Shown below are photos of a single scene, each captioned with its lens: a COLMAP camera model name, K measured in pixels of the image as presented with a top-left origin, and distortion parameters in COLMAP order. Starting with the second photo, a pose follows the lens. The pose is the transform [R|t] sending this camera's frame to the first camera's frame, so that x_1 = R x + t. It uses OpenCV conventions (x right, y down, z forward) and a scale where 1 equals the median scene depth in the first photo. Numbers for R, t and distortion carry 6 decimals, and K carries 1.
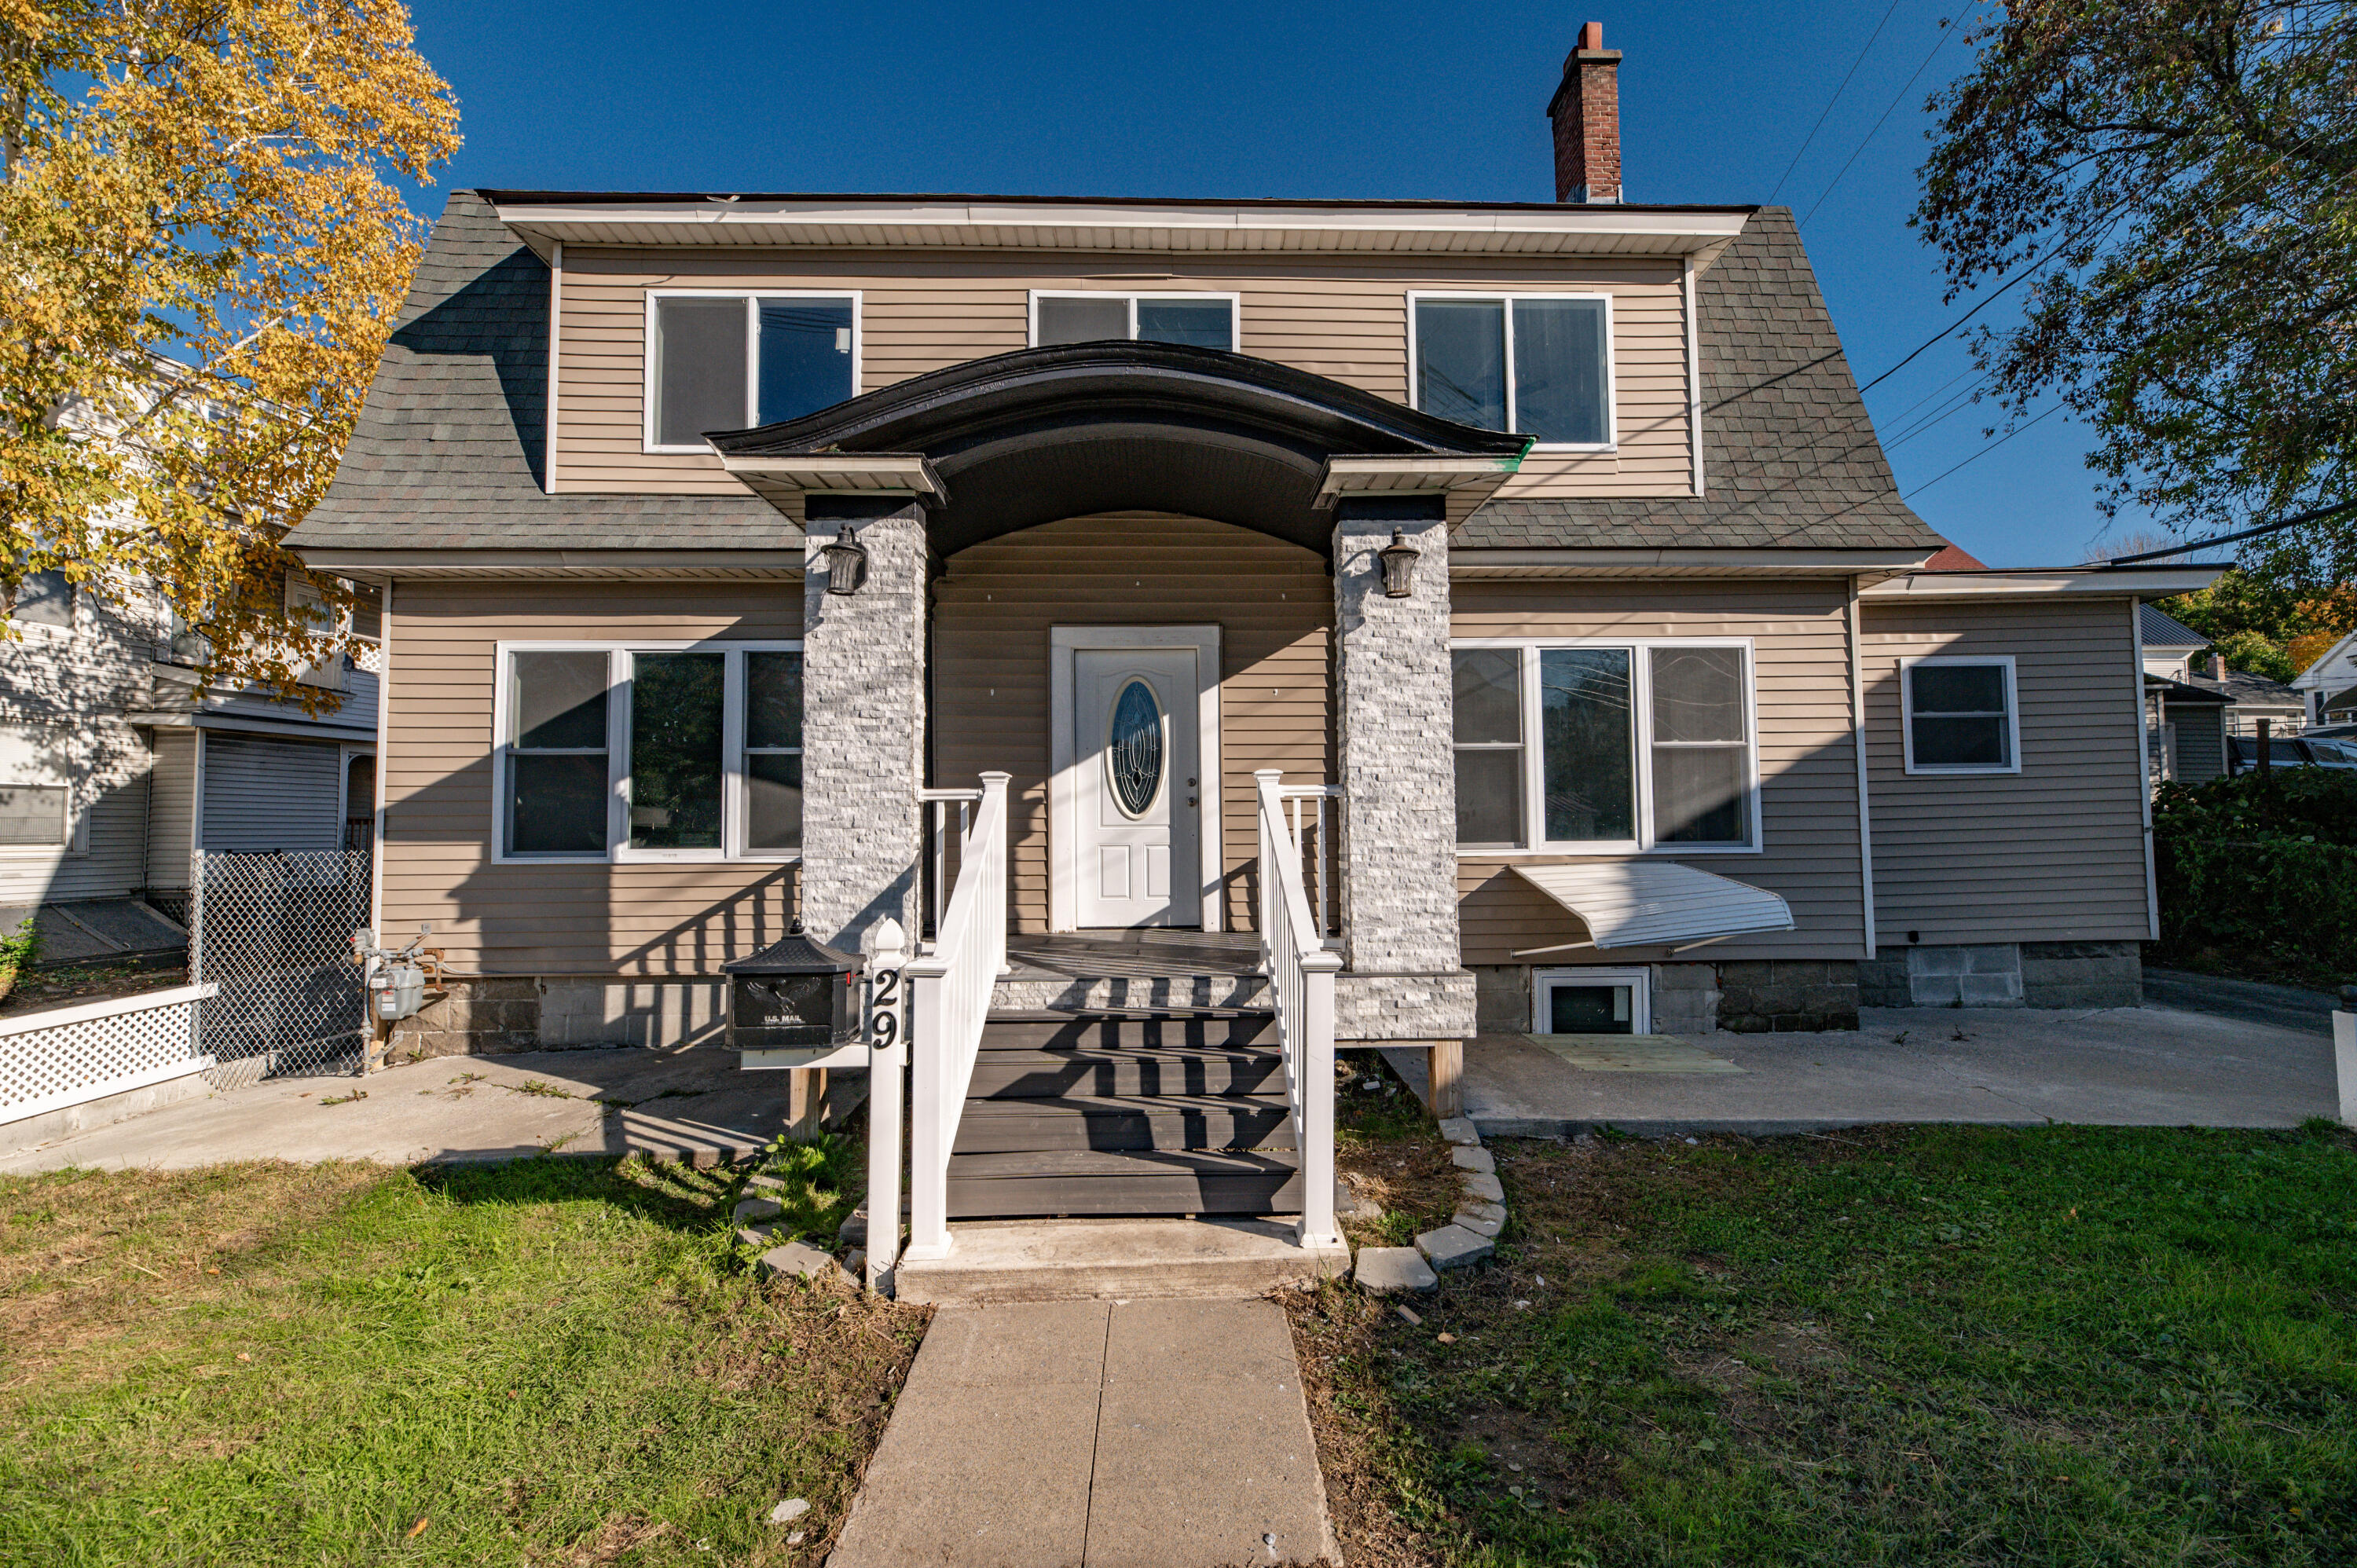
lens RADIAL K [[942.4, 0, 1178.5], [0, 942.4, 784.0], [0, 0, 1]] dist [-0.000141, 0.000313]
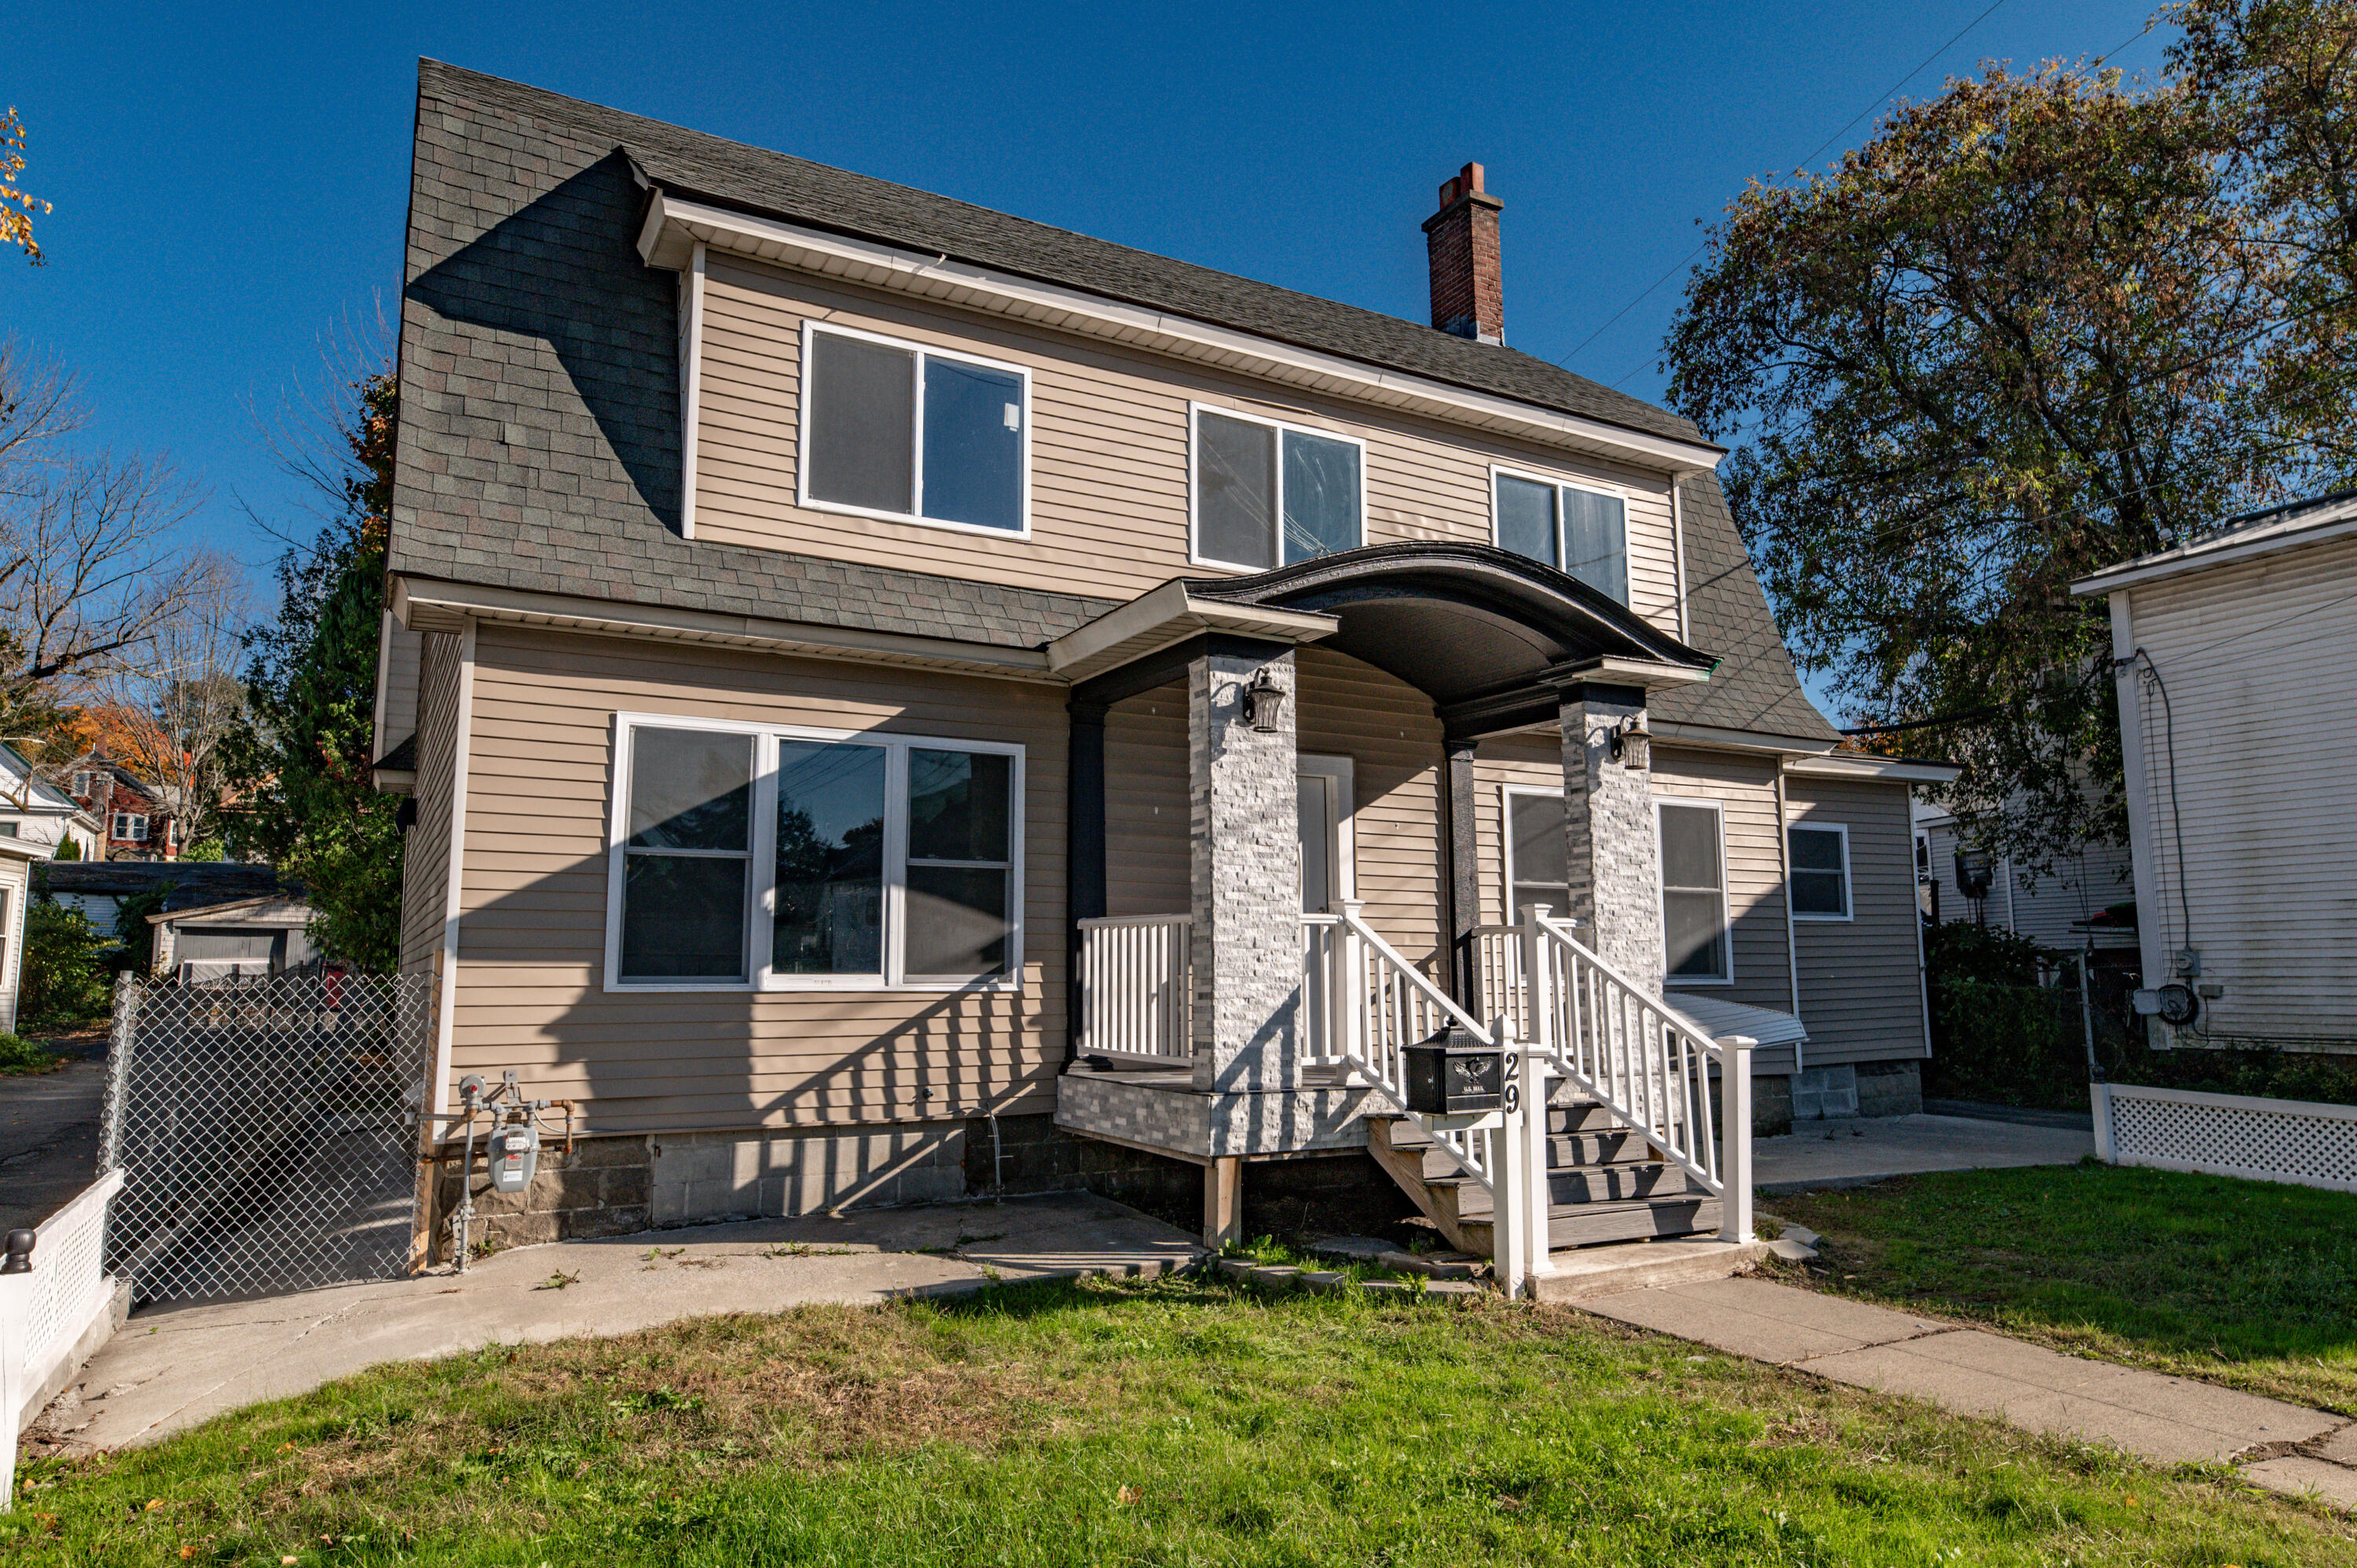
lens RADIAL K [[1473.2, 0, 1178.5], [0, 1473.2, 784.0], [0, 0, 1]] dist [-0.002152, 0.001427]
pose [[0.884352, 0.066611, 0.462044, -0.878623], [-0.025915, 0.995246, -0.093879, 0.014978], [-0.466101, 0.071048, 0.881874, -0.323008]]
